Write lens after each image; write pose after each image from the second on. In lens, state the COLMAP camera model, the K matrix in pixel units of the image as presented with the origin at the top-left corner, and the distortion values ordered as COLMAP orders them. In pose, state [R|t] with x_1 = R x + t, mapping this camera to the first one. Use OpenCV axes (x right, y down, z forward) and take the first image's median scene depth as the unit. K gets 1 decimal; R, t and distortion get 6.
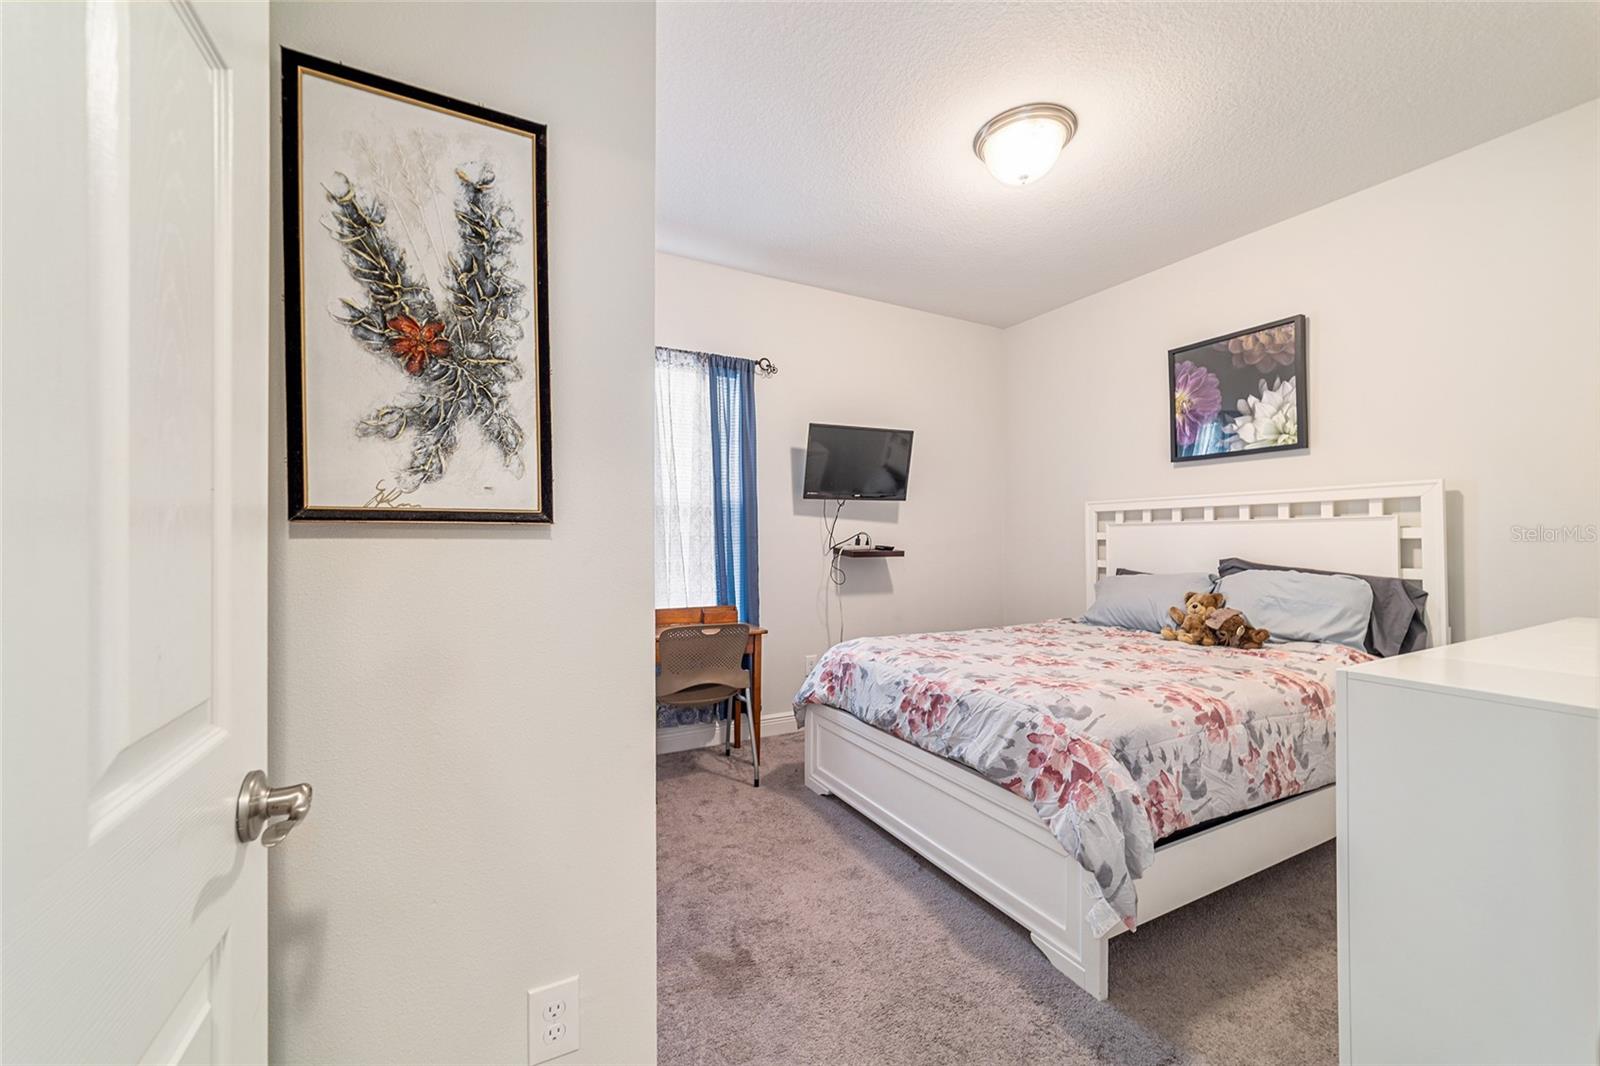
lens RADIAL K [[620.2, 0, 795.4], [0, 620.2, 534.3], [0, 0, 1]] dist [-0.013752, 0.005126]
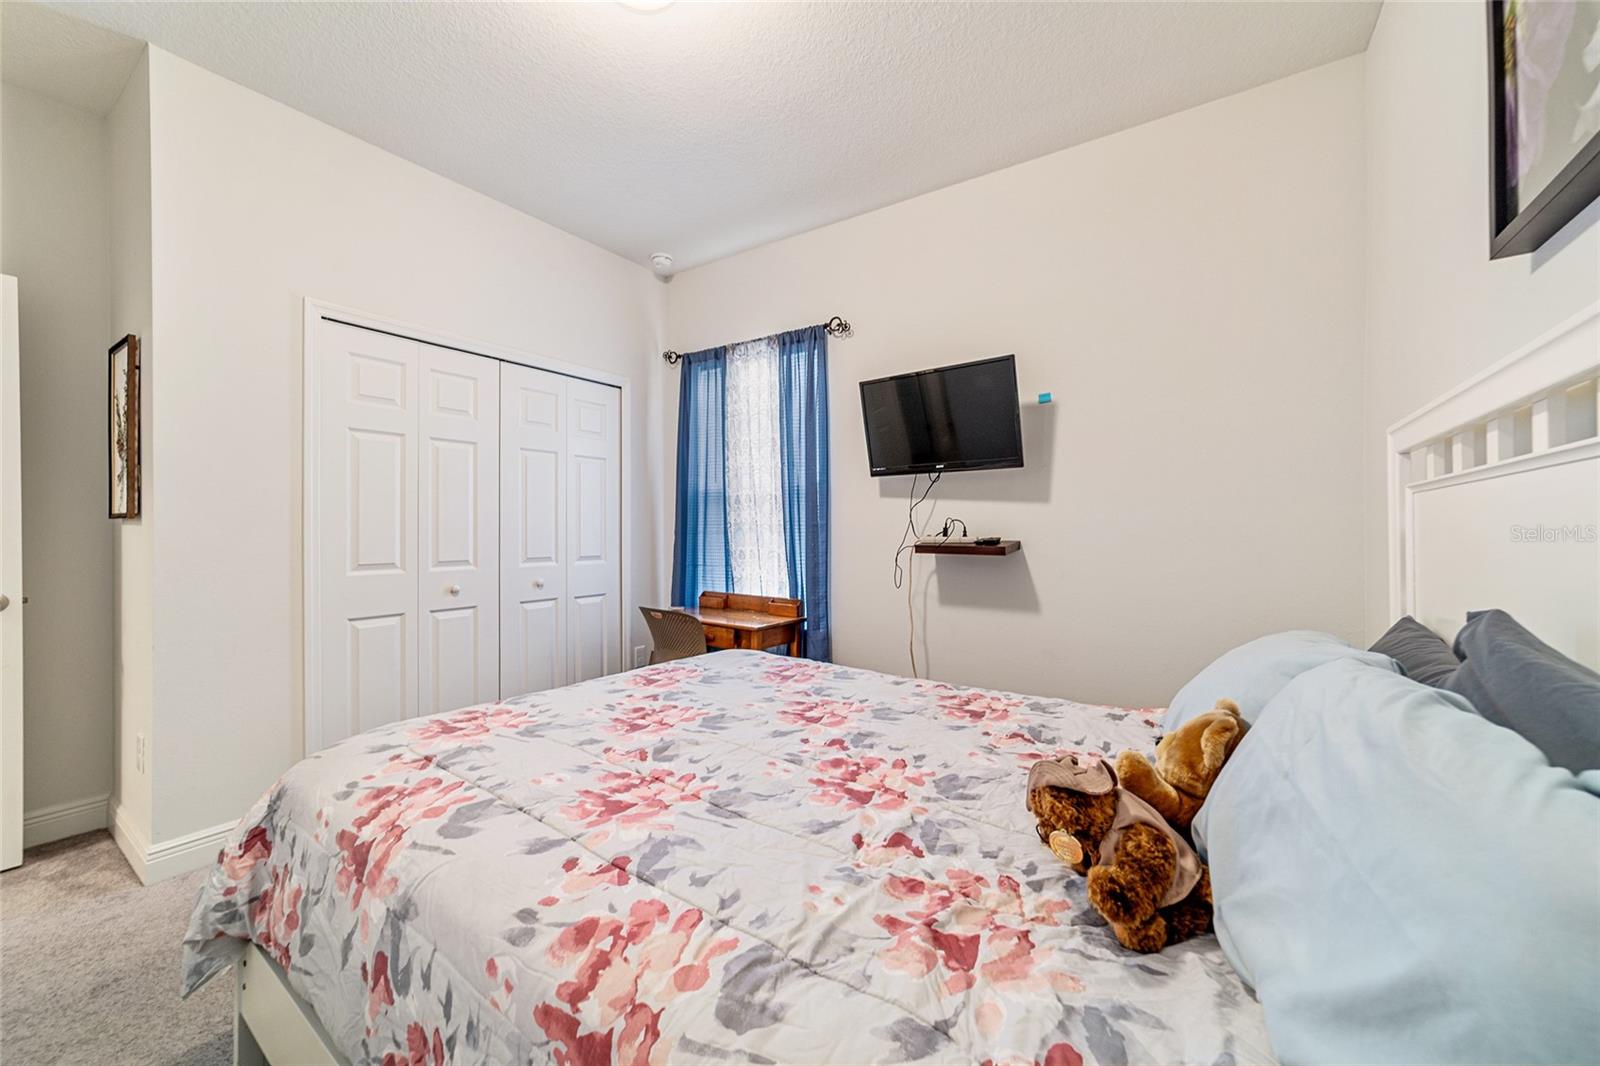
lens RADIAL K [[620.2, 0, 795.5], [0, 620.2, 520.0], [0, 0, 1]] dist [-0.013752, 0.005126]
pose [[0.447601, -0.009267, -0.894185, 0.838971], [0.003170, 0.999956, -0.008776, 0.004985], [0.894228, 0.001093, 0.447611, 0.688482]]
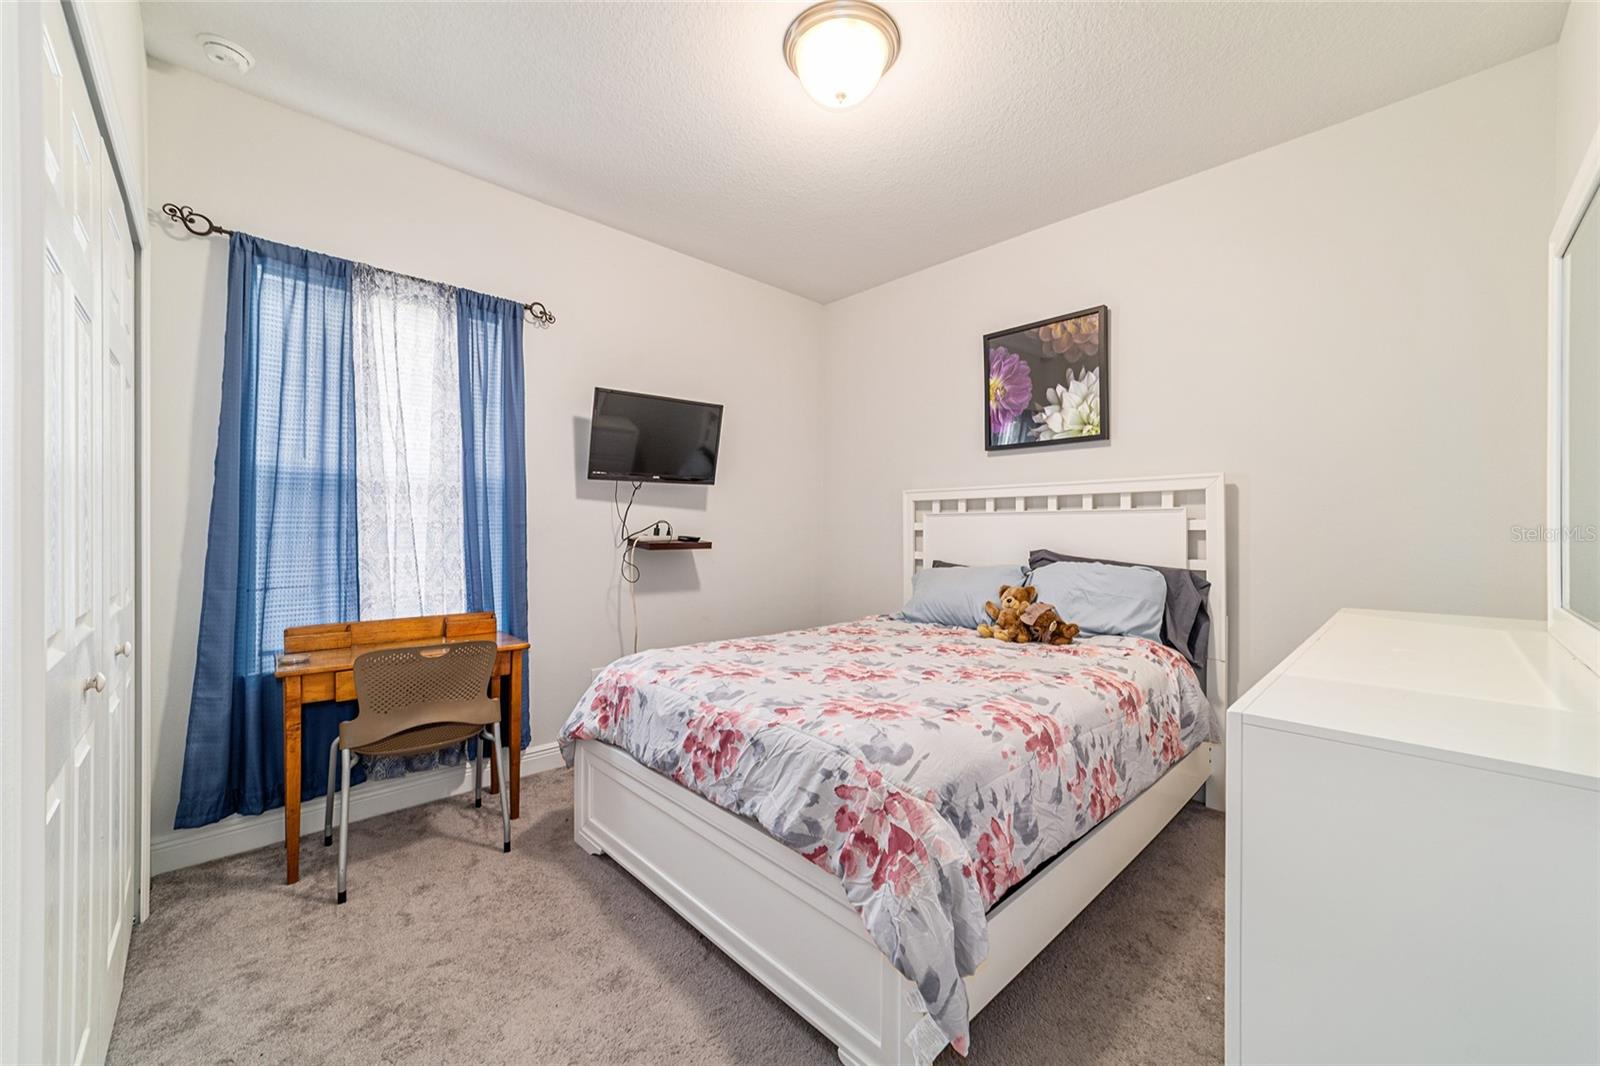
lens RADIAL K [[620.2, 0, 797.3], [0, 620.2, 522.4], [0, 0, 1]] dist [-0.013752, 0.005126]
pose [[0.962885, 0.007178, 0.269817, 0.073705], [-0.006603, 0.999974, -0.003041, 0.000997], [-0.269832, 0.001147, 0.962907, 0.167767]]
